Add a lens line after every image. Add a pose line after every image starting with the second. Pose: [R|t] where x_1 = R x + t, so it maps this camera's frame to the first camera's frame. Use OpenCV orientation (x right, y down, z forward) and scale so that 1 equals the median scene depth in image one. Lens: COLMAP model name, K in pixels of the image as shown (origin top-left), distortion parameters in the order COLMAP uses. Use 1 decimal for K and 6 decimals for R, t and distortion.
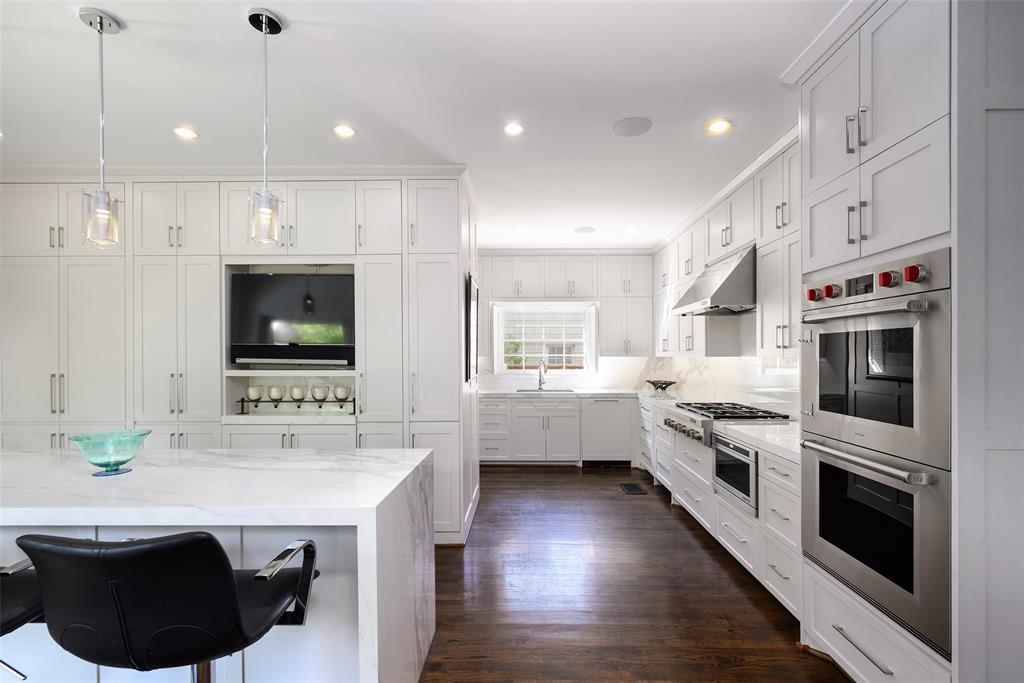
lens RADIAL K [[465.7, 0, 515.0], [0, 465.7, 359.2], [0, 0, 1]] dist [0.000848, 0.000151]
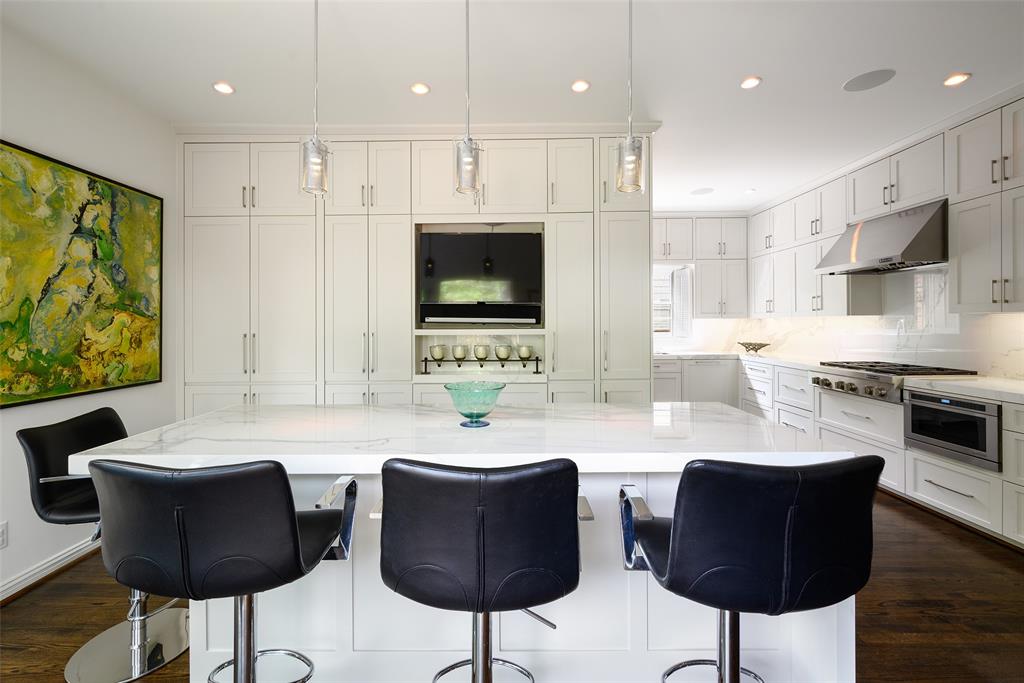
lens RADIAL K [[461.8, 0, 492.8], [0, 461.8, 325.8], [0, 0, 1]] dist [0.000598, 0.000023]
pose [[0.999983, -0.005724, 0.001449, -0.451135], [0.005730, 0.999975, -0.004122, 0.020697], [-0.001425, 0.004130, 0.999990, 0.010323]]
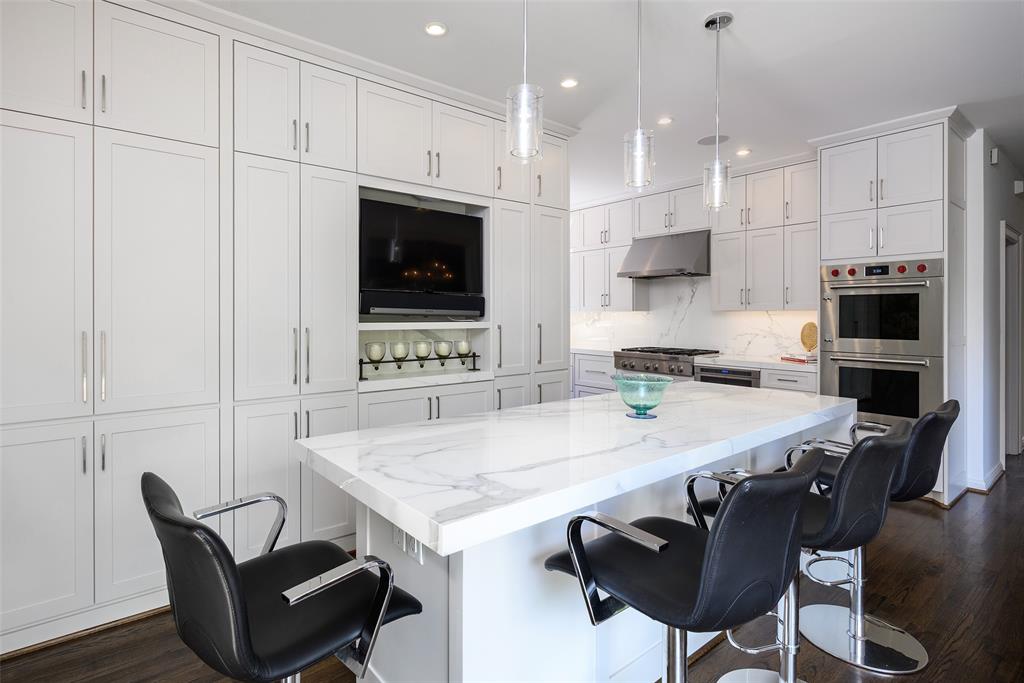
lens RADIAL K [[532.1, 0, 508.1], [0, 532.1, 320.2], [0, 0, 1]] dist [0.018839, -0.000011]
pose [[0.756669, -0.004929, 0.653780, -0.997988], [0.005467, 0.999984, 0.001212, 0.019313], [-0.653776, 0.002658, 0.756684, 0.170031]]
